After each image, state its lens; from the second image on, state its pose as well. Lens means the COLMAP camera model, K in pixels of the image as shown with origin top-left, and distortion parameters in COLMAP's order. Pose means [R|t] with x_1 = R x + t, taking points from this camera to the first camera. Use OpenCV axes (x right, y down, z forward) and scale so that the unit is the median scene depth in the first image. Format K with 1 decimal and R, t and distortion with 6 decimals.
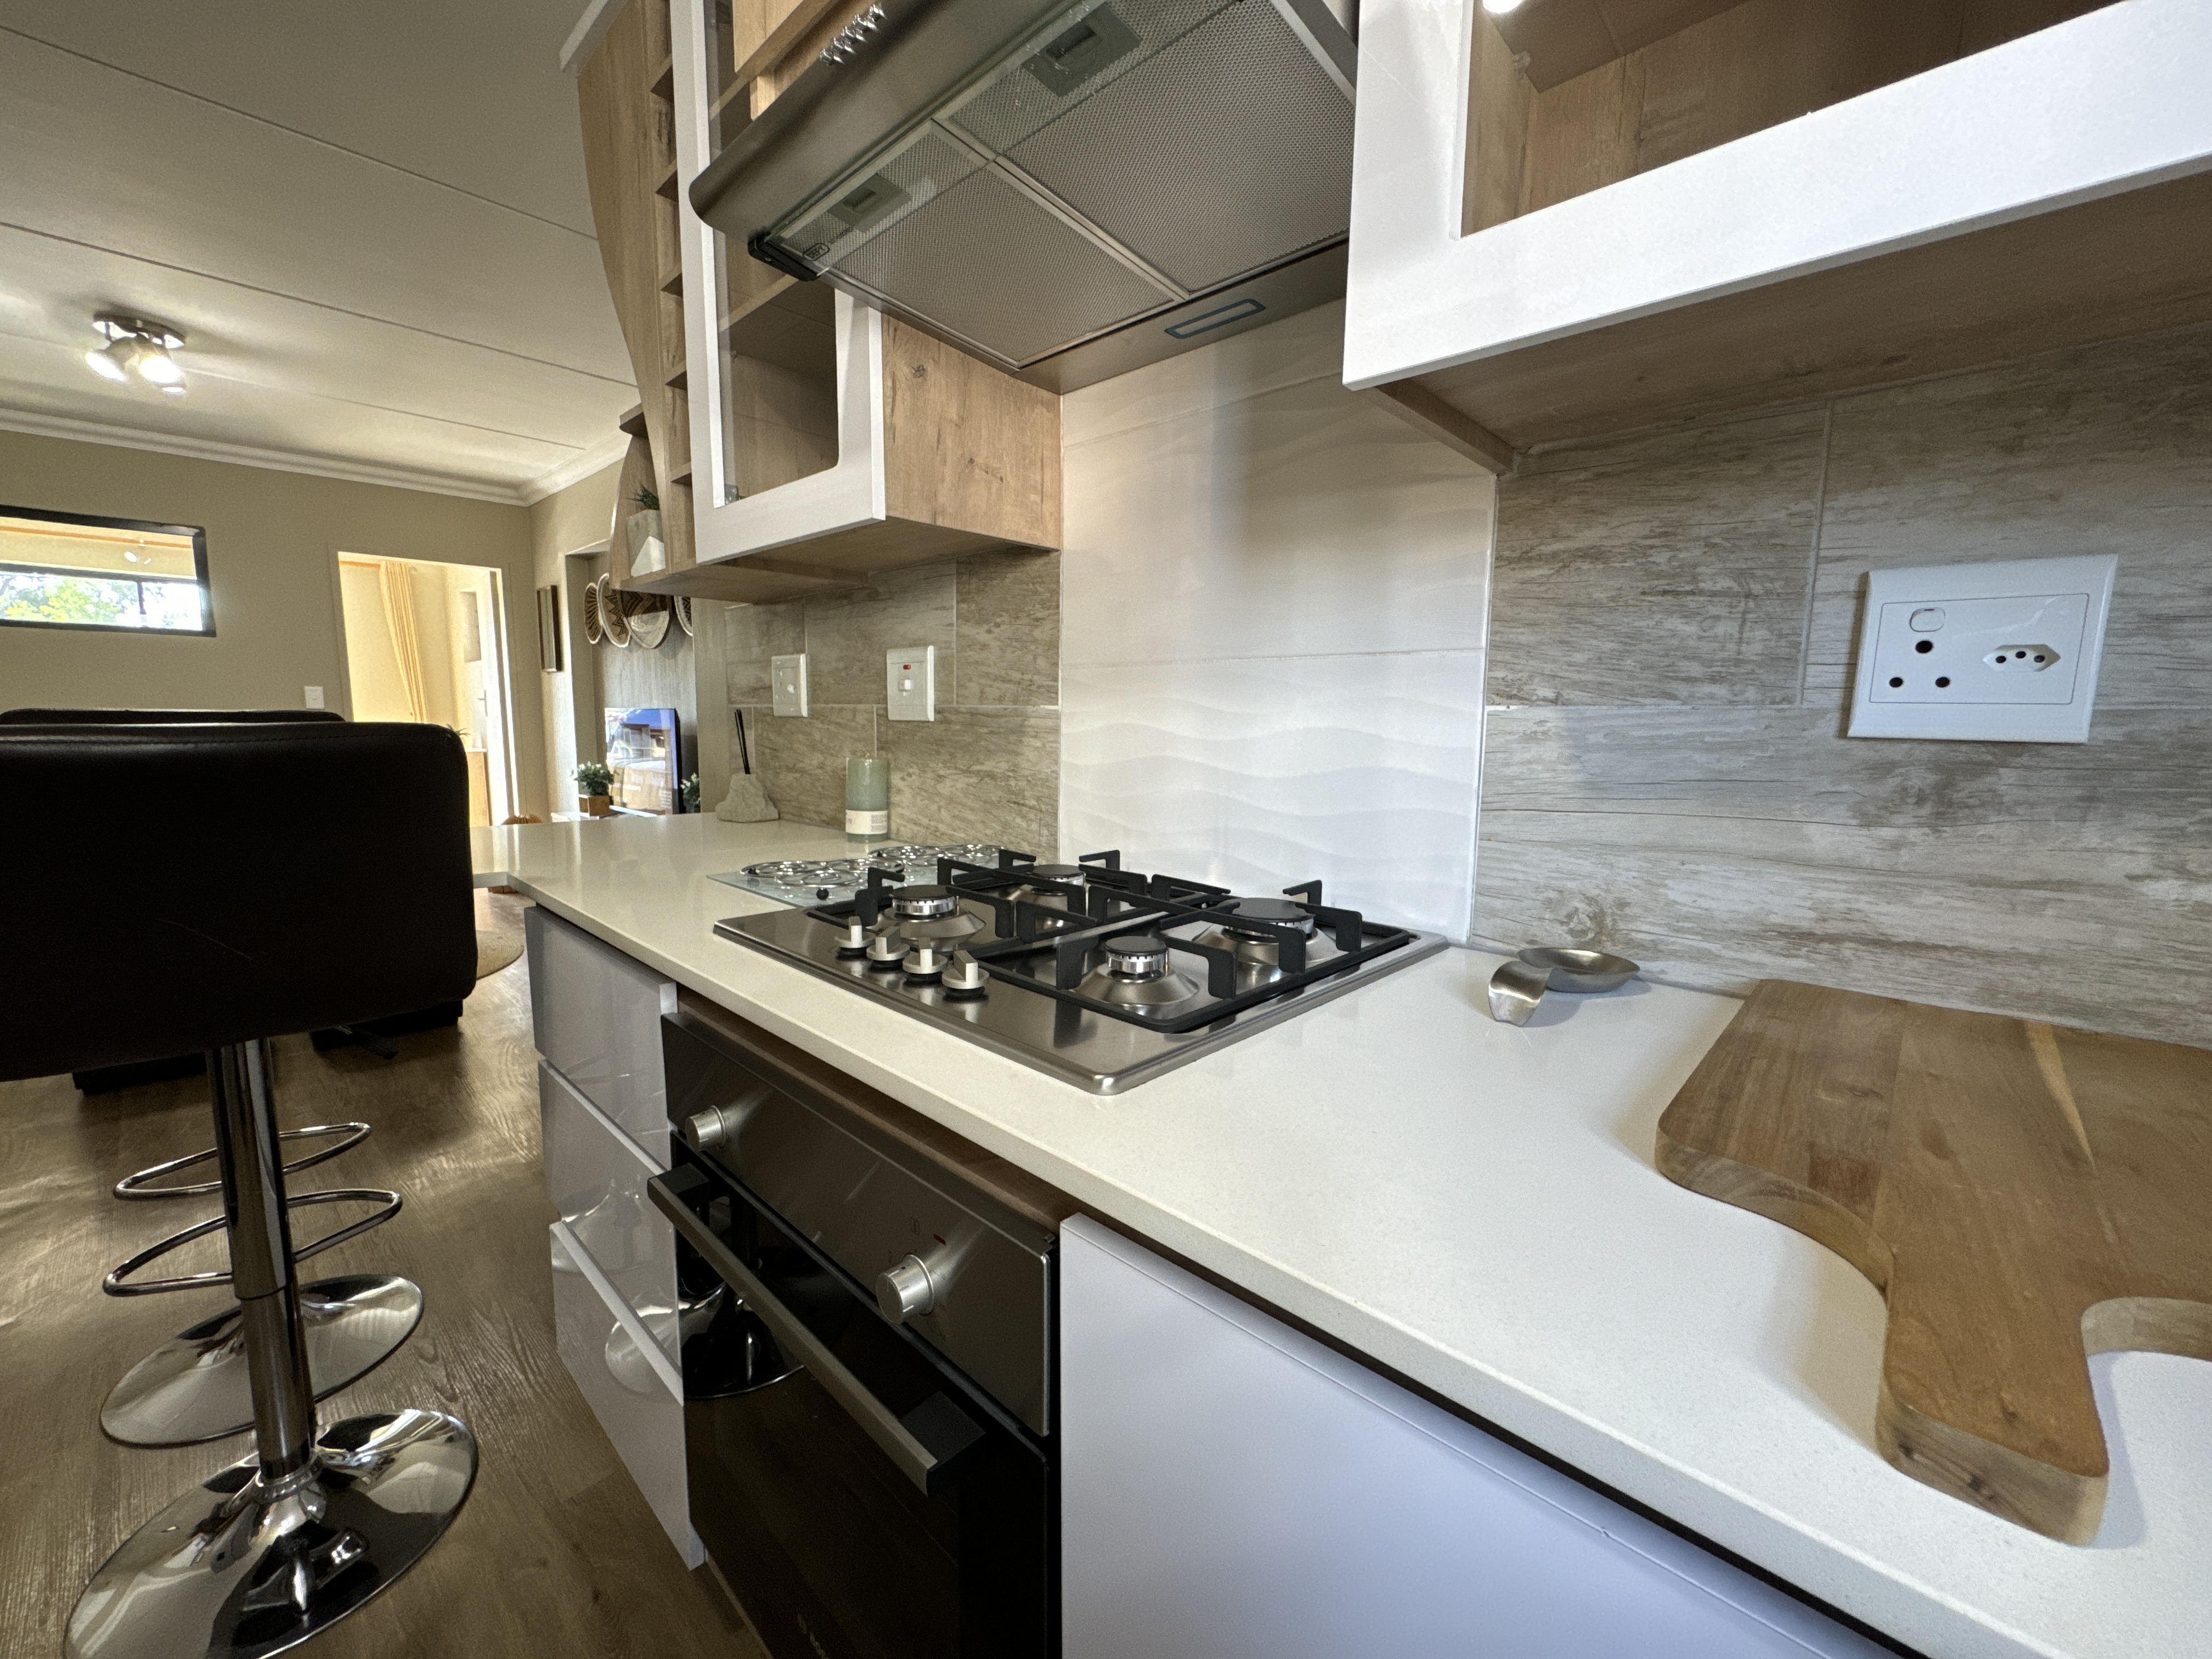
lens RADIAL K [[885.8, 0, 1102.8], [0, 885.8, 827.4], [0, 0, 1]] dist [-0.002058, 0.000172]
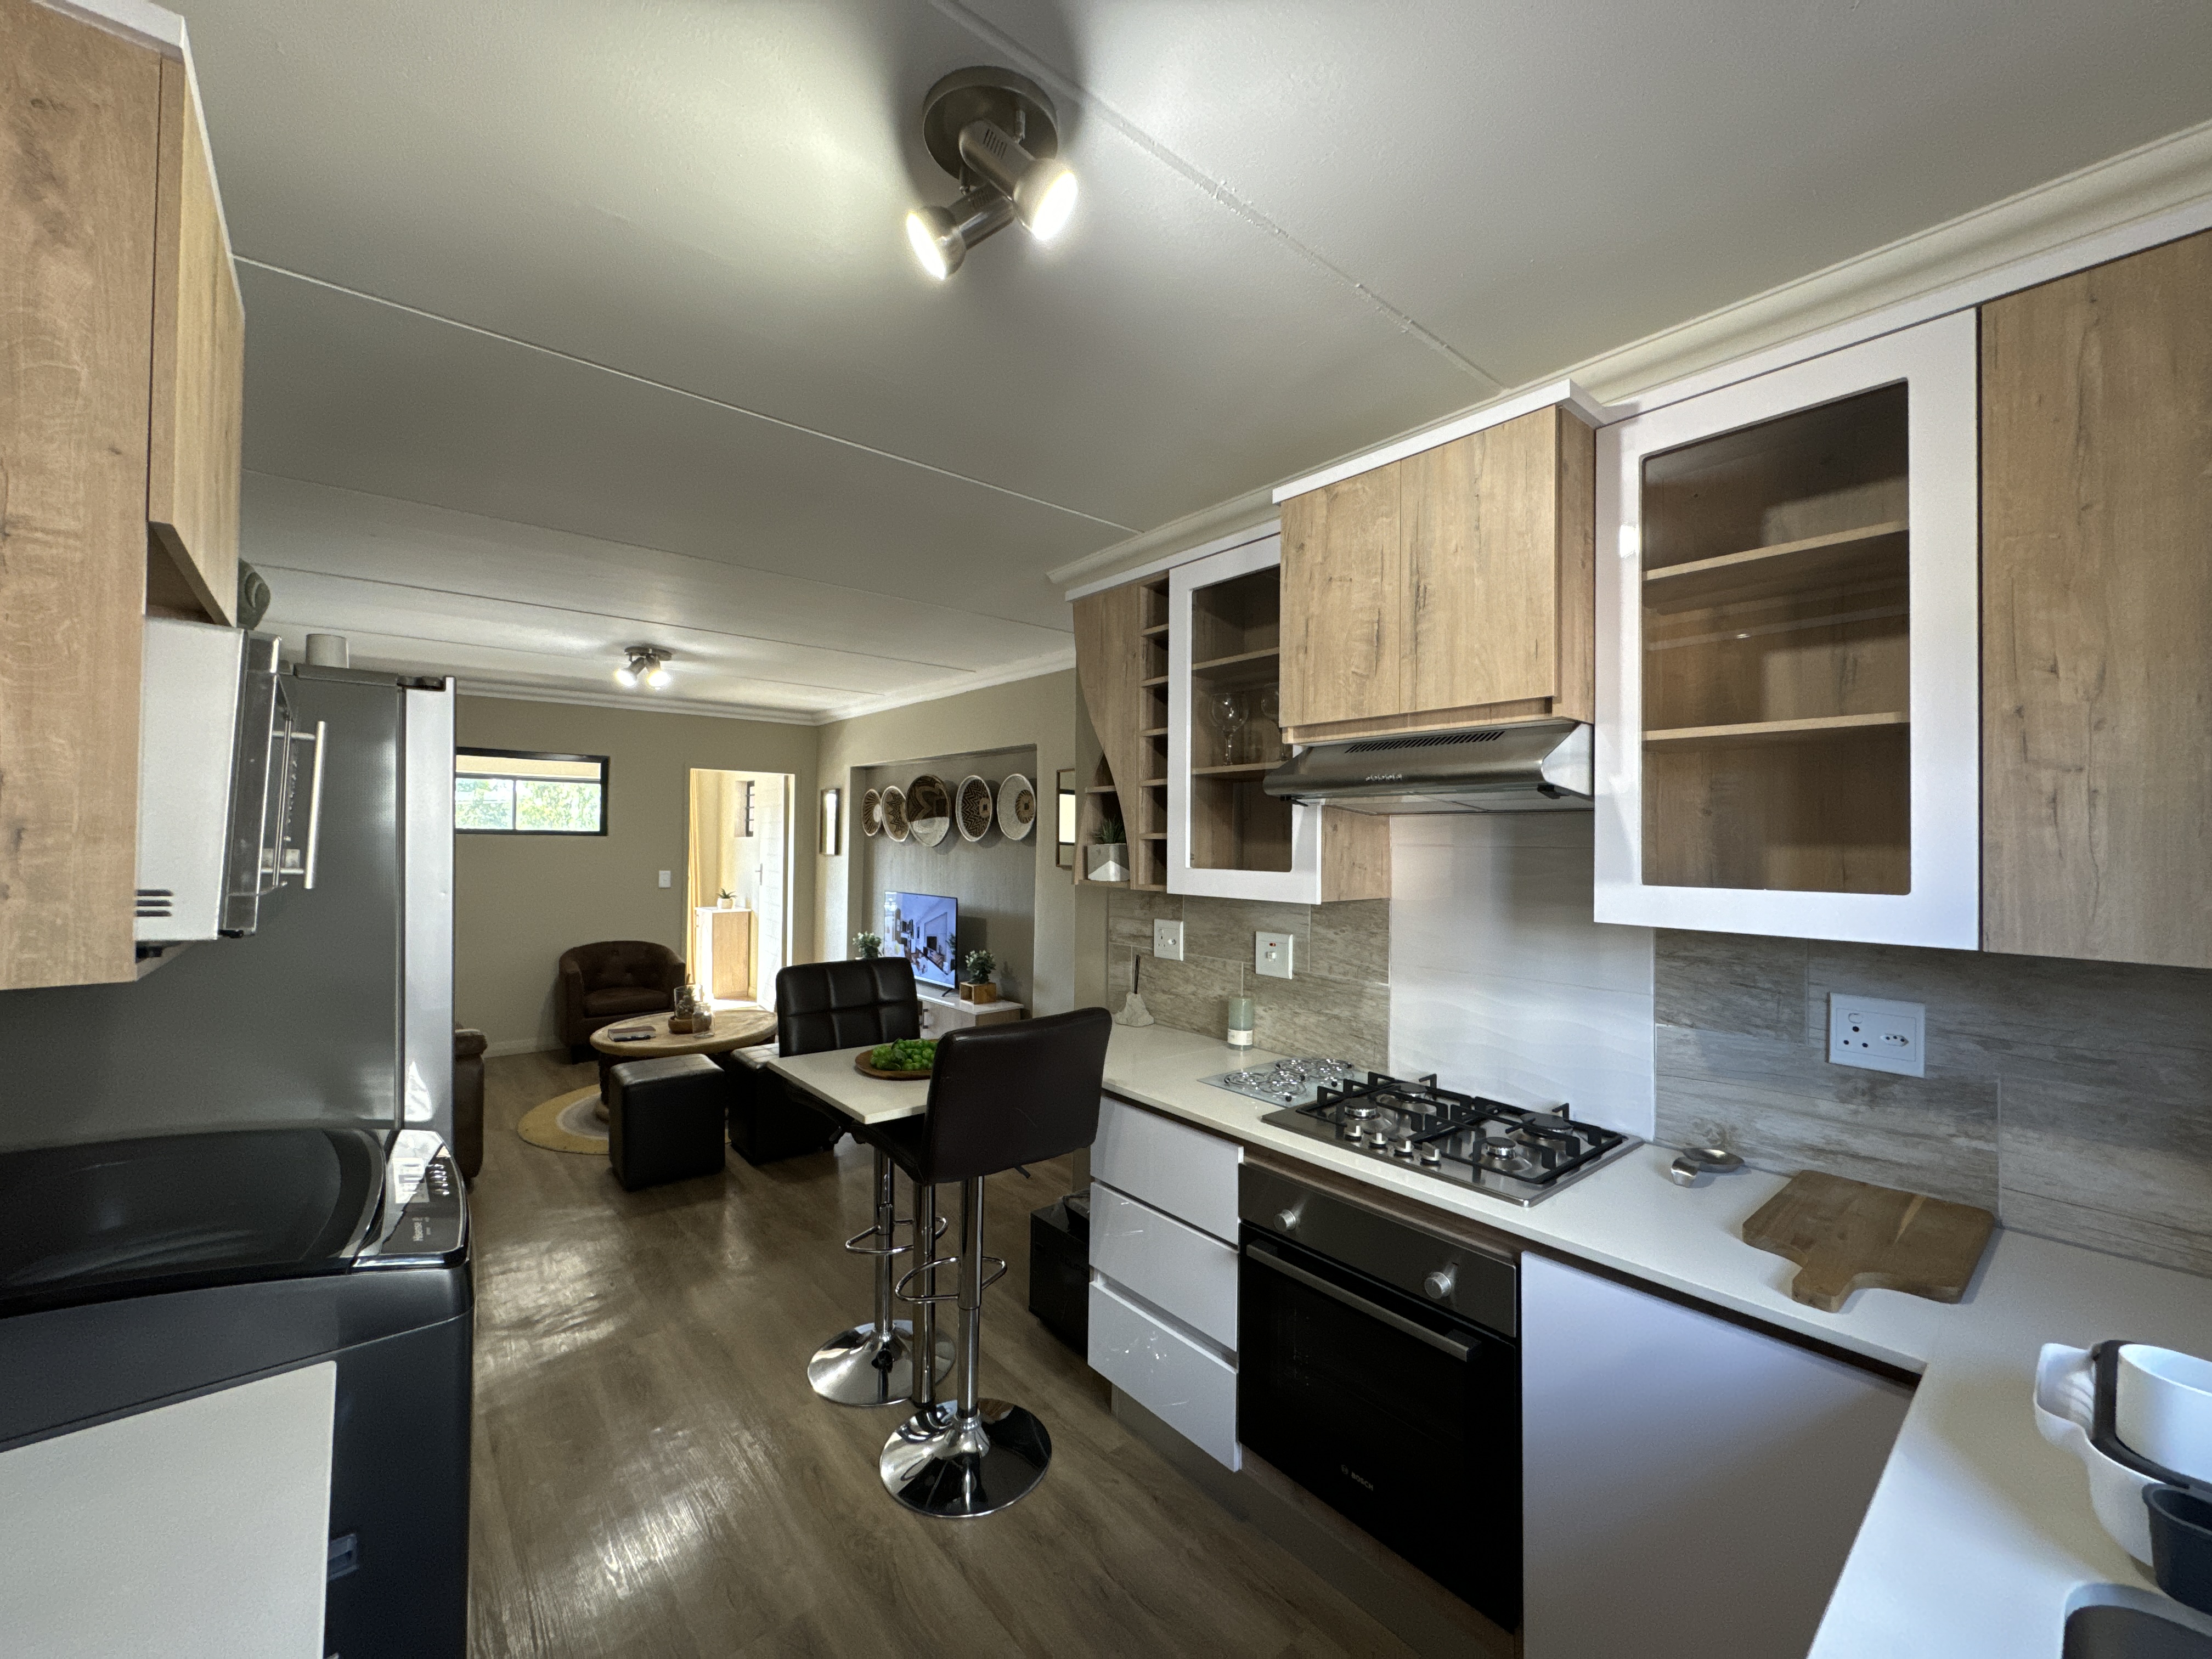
lens RADIAL K [[883.4, 0, 1103.2], [0, 883.4, 826.6], [0, 0, 1]] dist [-0.000598, 0.000372]
pose [[0.993536, -0.002019, -0.113496, -0.592846], [-0.014213, 0.989760, -0.142029, -0.272367], [0.112620, 0.142724, 0.983334, -1.195452]]
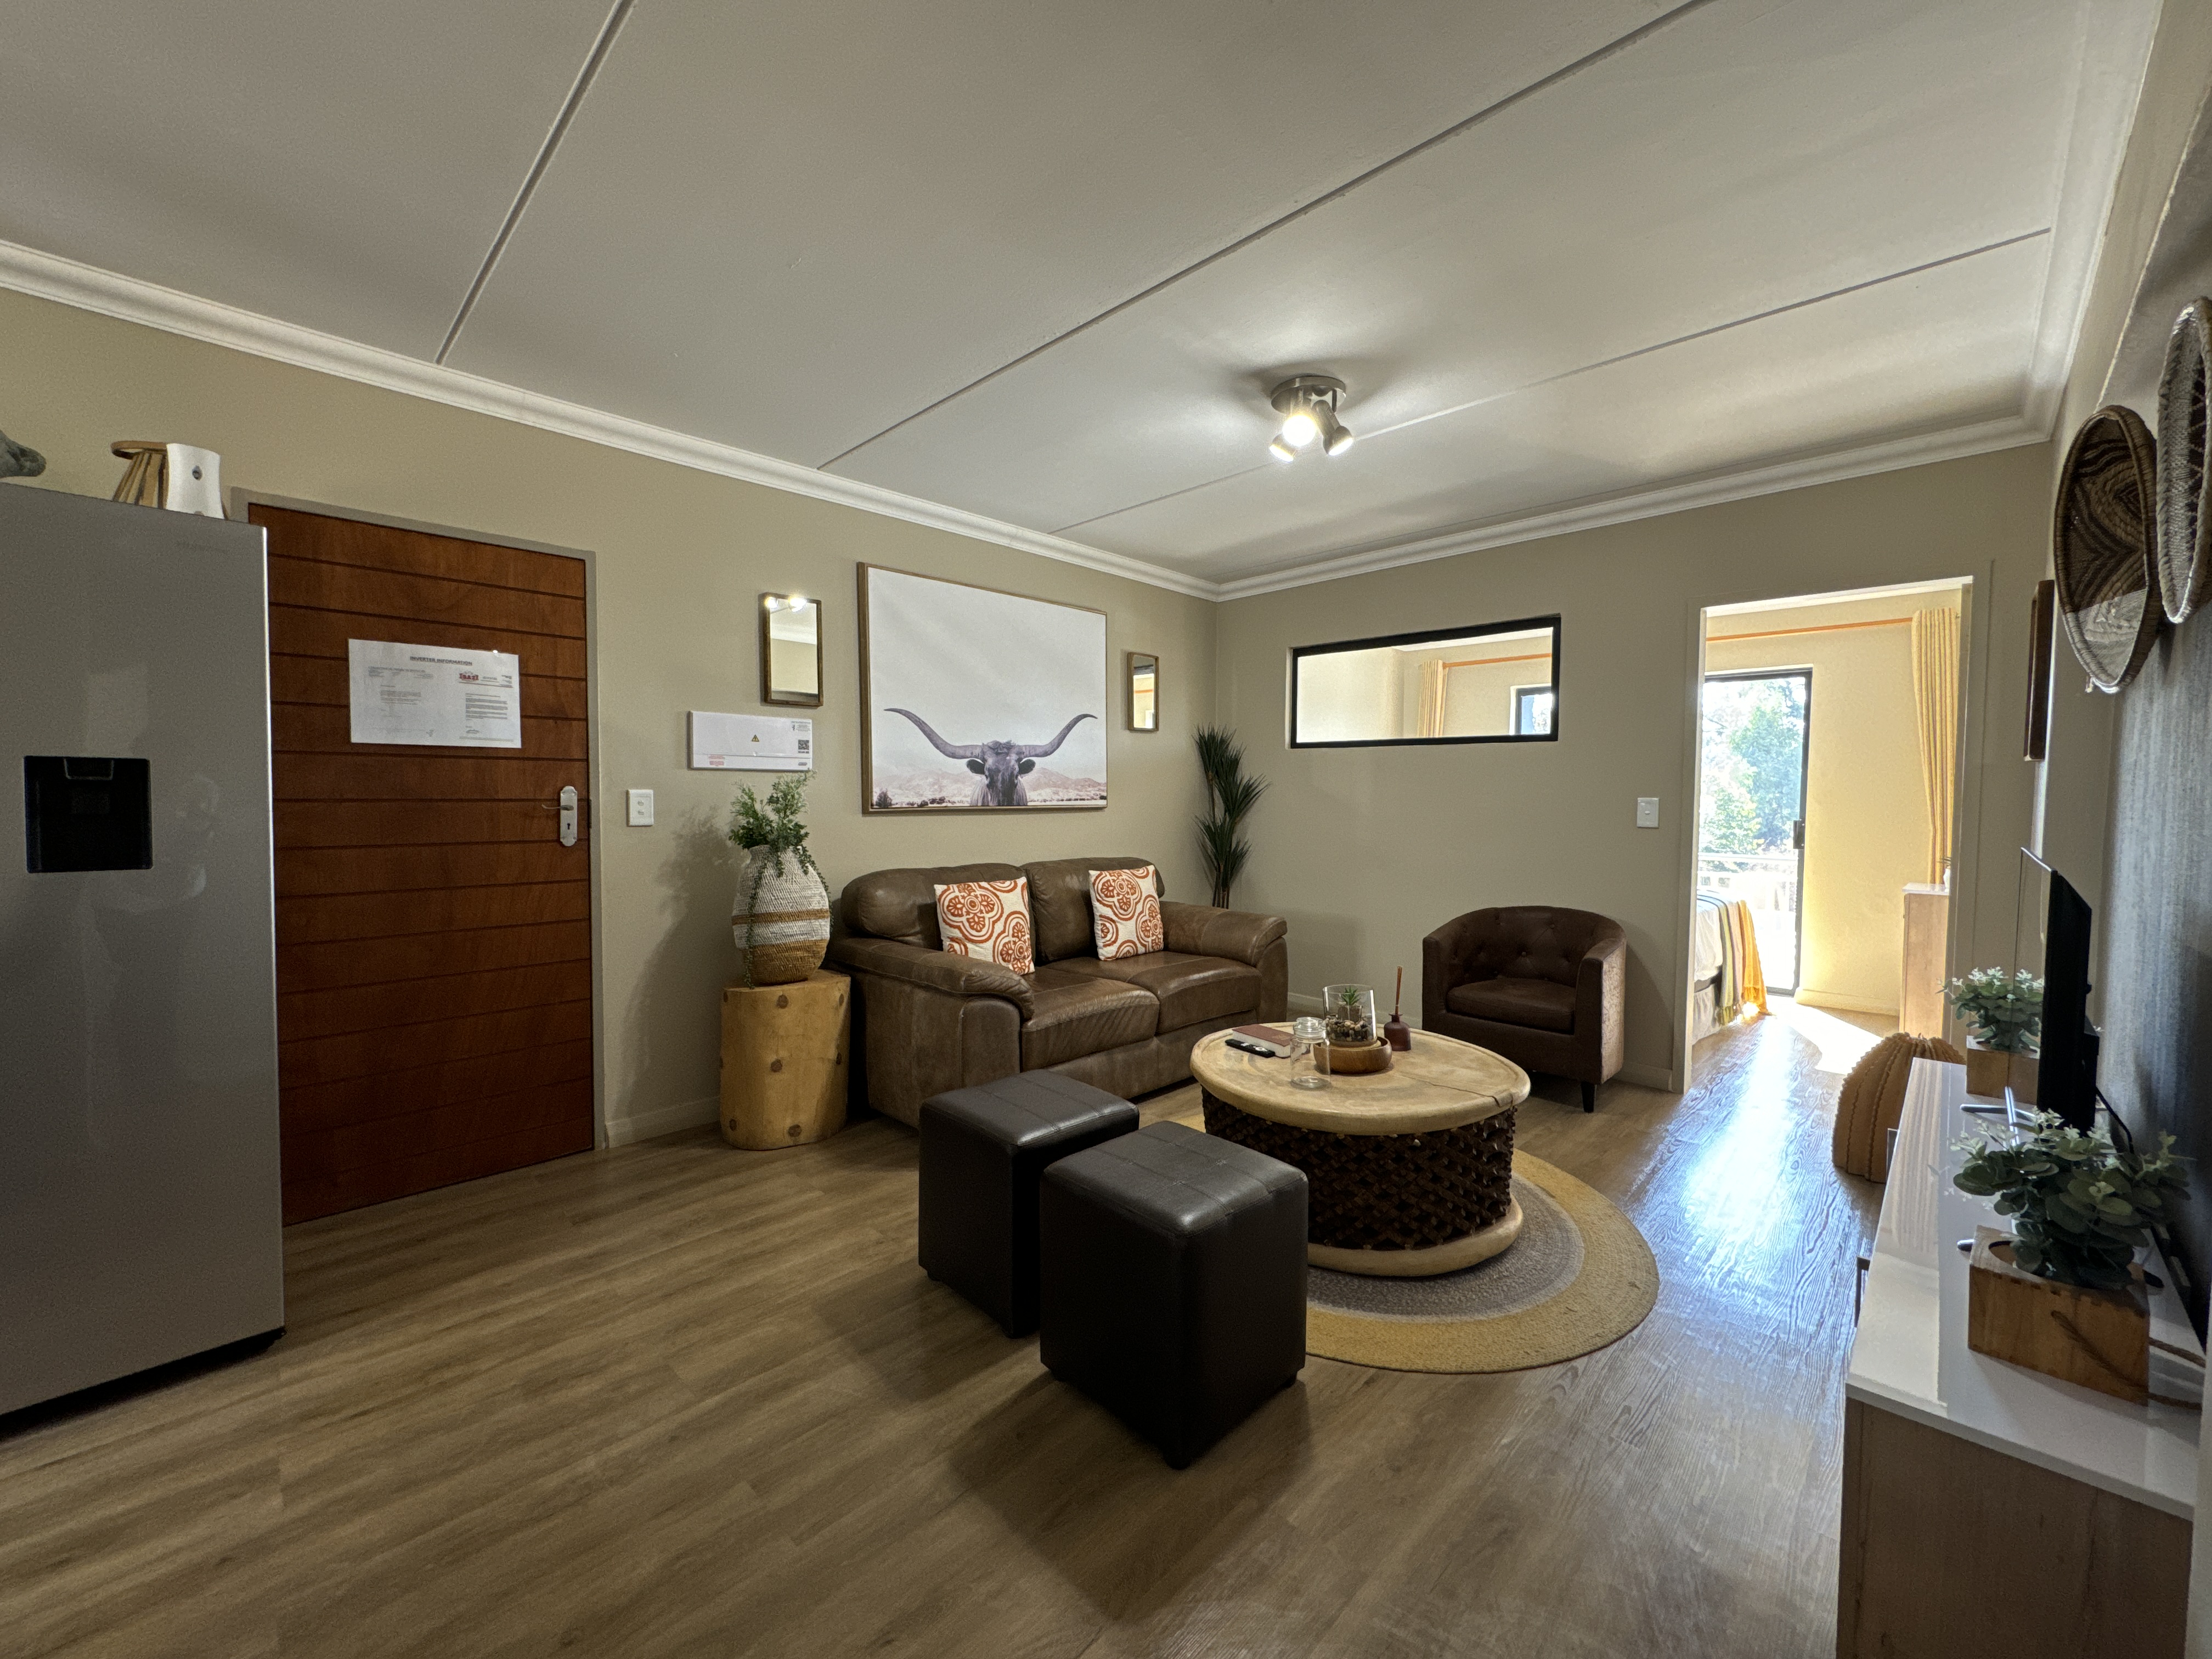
lens RADIAL K [[883.4, 0, 1103.2], [0, 883.4, 826.6], [0, 0, 1]] dist [-0.000598, 0.000372]
pose [[-0.021965, 0.028464, -0.999353, -0.801707], [-0.136316, 0.990174, 0.031199, -0.542943], [0.990422, 0.136913, -0.017869, 3.189557]]
